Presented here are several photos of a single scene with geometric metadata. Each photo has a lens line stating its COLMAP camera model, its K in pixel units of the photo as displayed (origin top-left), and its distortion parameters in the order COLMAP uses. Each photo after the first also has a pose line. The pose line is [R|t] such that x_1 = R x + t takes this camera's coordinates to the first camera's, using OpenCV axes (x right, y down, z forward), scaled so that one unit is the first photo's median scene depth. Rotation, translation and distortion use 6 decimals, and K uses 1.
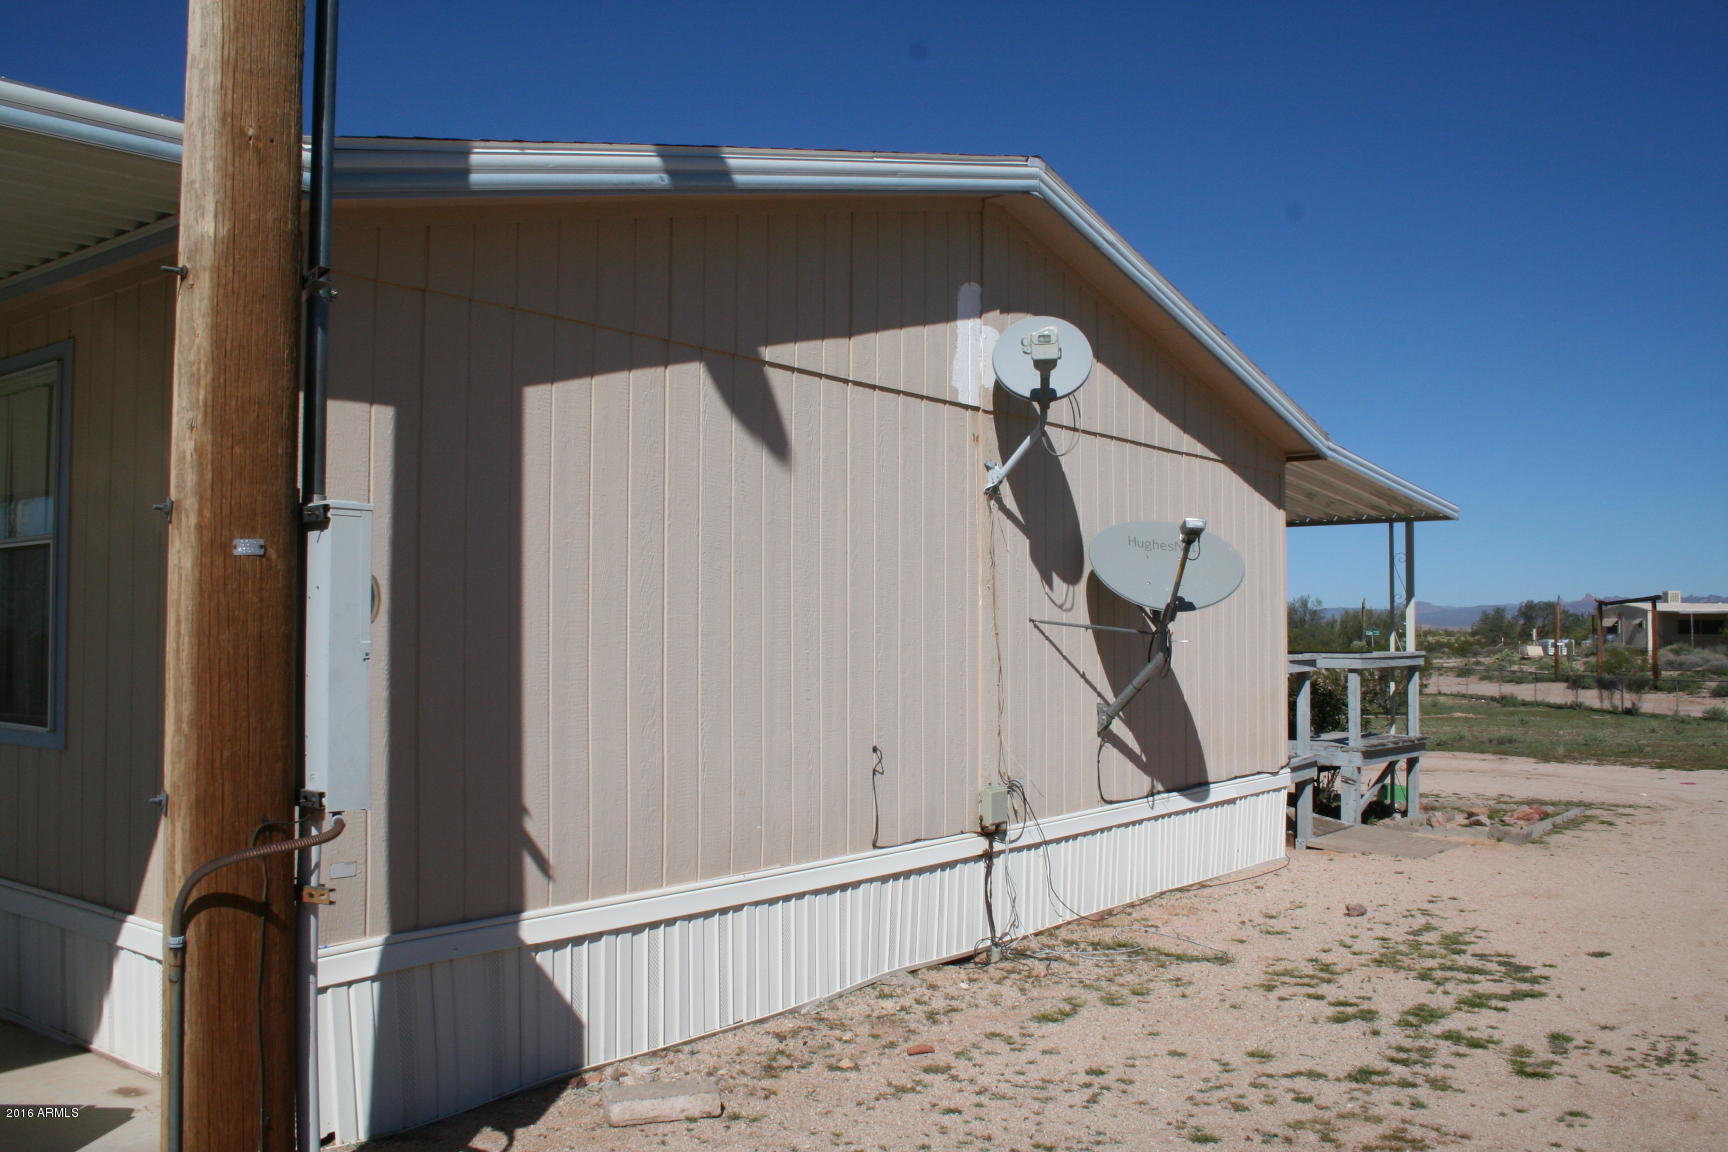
lens RADIAL K [[1502.2, 0, 864.0], [0, 1502.2, 576.0], [0, 0, 1]] dist [-0.152830, 0.162198]
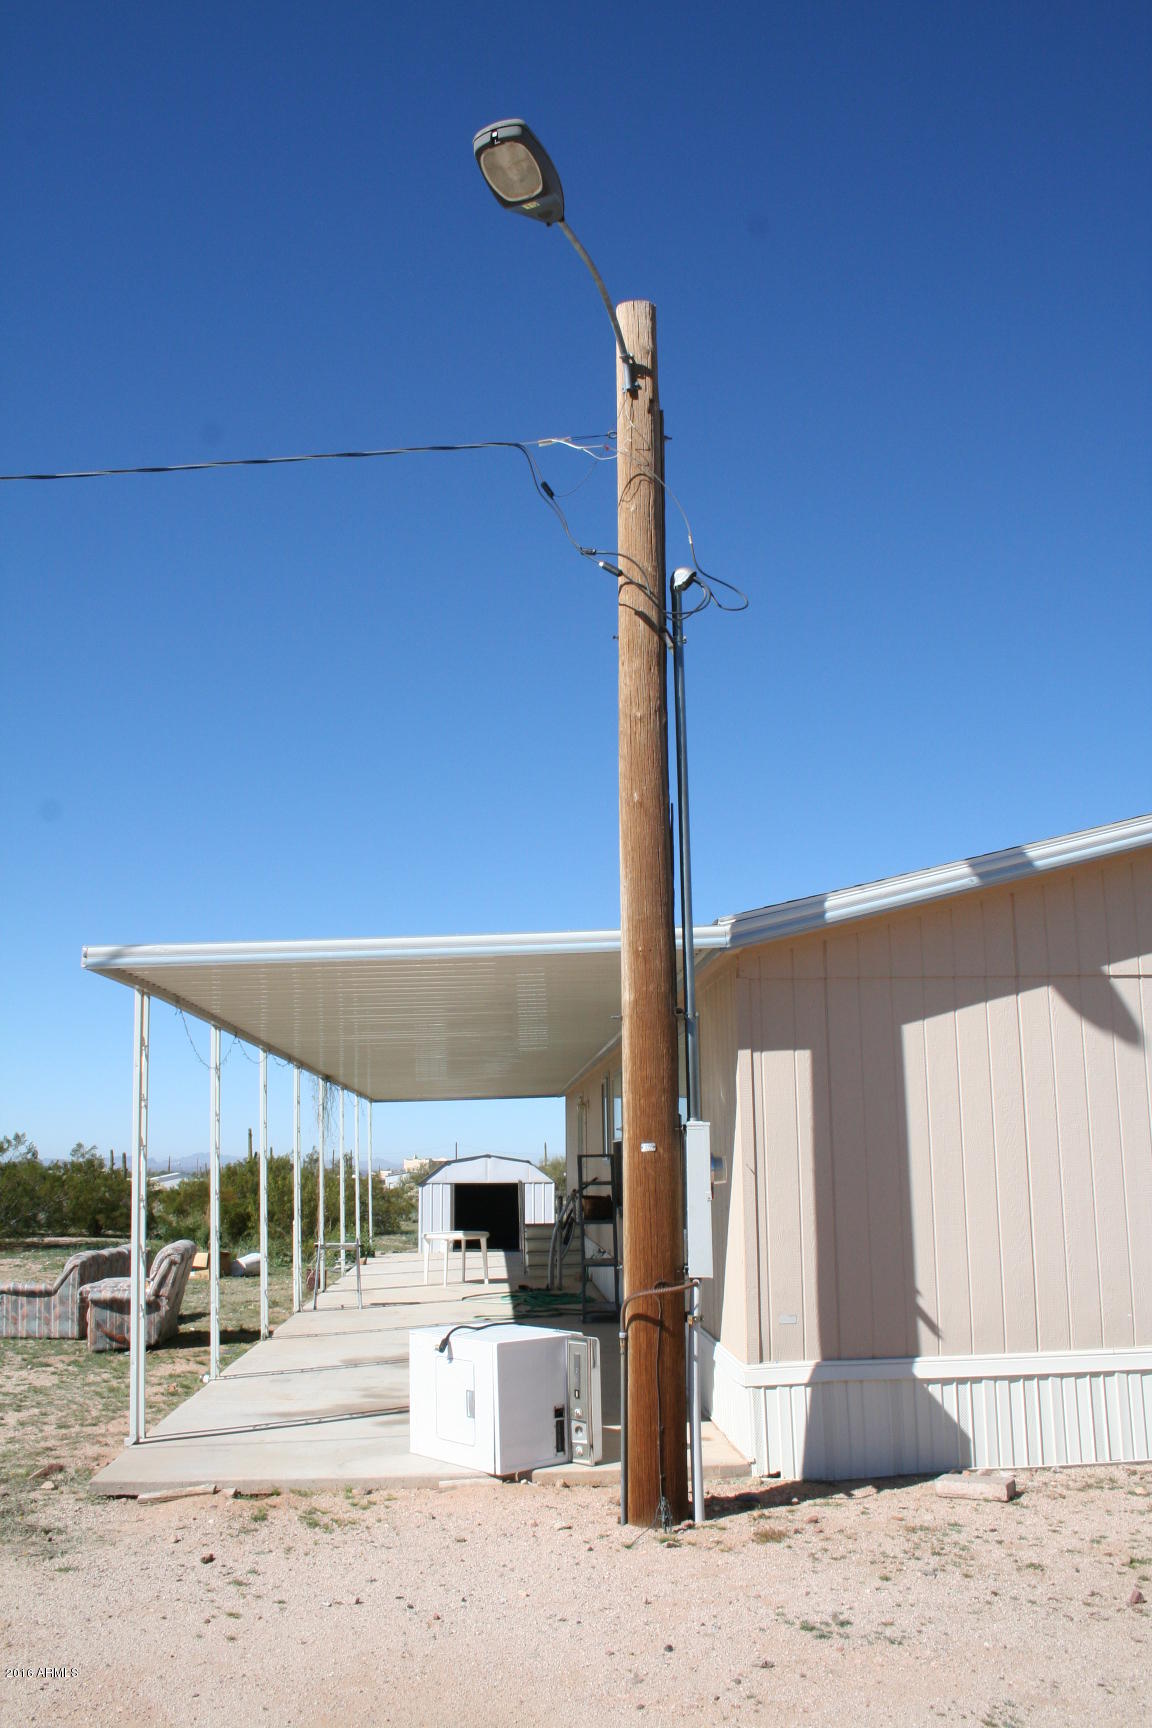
lens RADIAL K [[1431.3, 0, 576.0], [0, 1431.3, 864.0], [0, 0, 1]] dist [-0.163481, 0.134575]
pose [[0.659616, -0.161796, -0.733982, 0.697658], [0.040912, 0.982836, -0.179886, -0.036678], [0.750489, 0.088627, 0.654914, -0.289249]]
